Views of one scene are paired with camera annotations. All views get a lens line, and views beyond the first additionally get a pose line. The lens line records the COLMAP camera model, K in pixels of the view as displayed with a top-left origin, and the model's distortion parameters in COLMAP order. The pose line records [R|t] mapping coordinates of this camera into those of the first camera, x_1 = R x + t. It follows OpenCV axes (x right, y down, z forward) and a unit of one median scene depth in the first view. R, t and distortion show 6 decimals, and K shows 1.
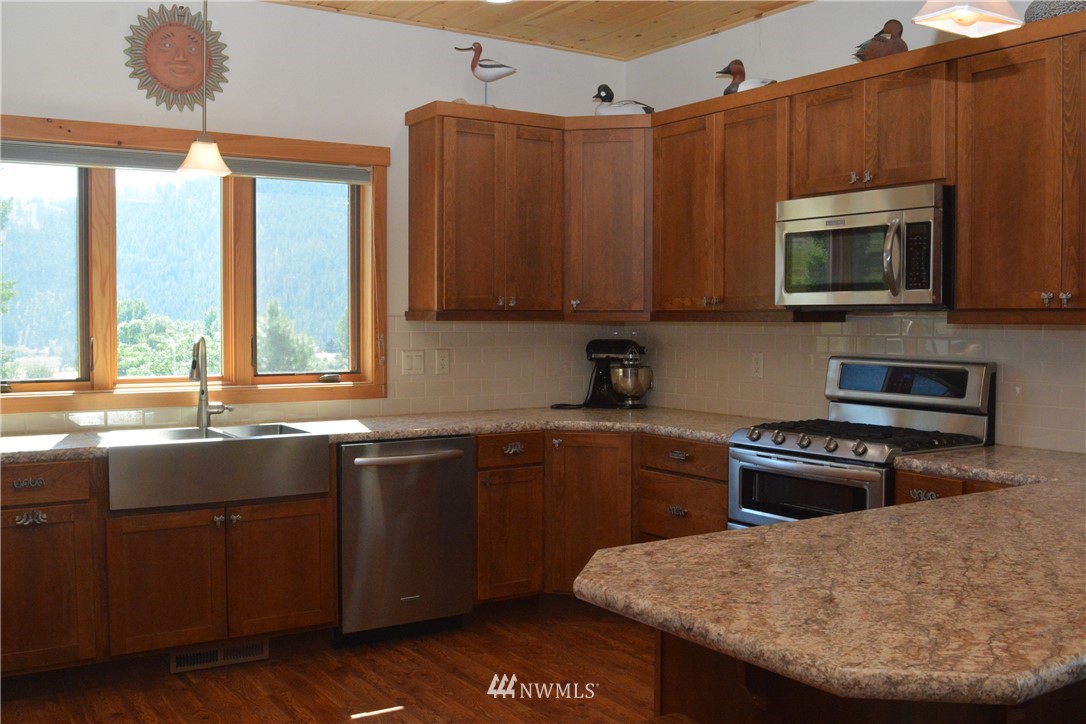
lens RADIAL K [[1069.6, 0, 543.5], [0, 1069.6, 361.4], [0, 0, 1]] dist [-0.093549, 0.000000]
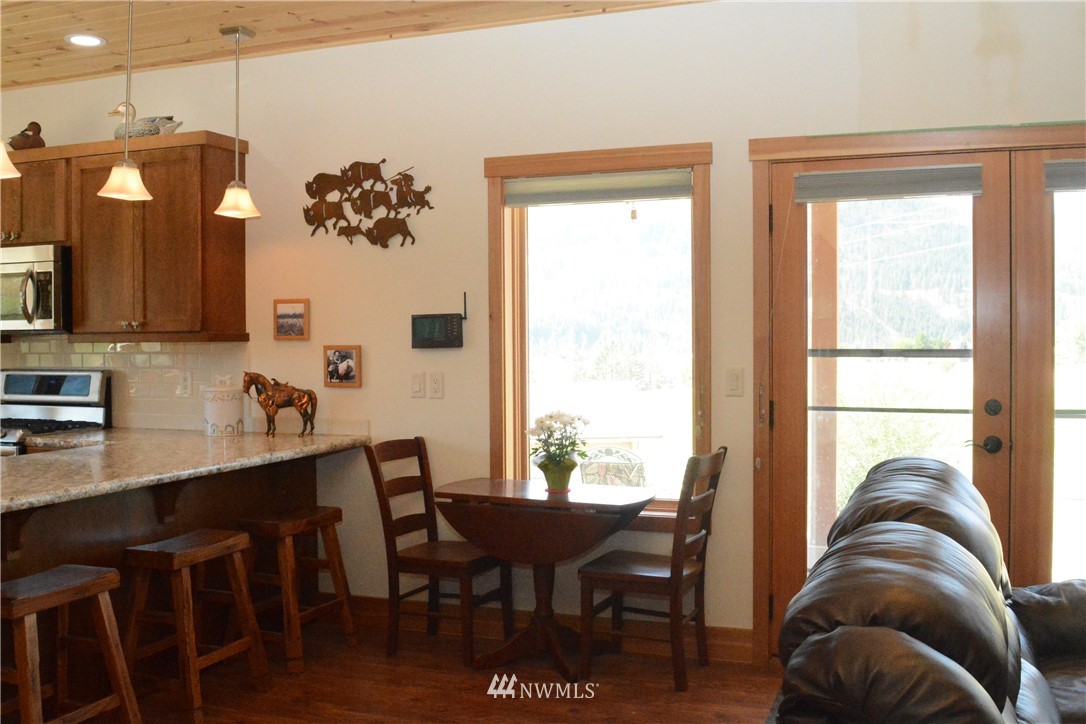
lens RADIAL K [[1069.6, 0, 541.5], [0, 1069.6, 360.8], [0, 0, 1]] dist [-0.093549, 0.000000]
pose [[0.805427, -0.025298, 0.592155, 0.056949], [0.035687, 0.999346, -0.005846, 0.018565], [-0.591619, 0.025841, 0.805803, -0.500234]]
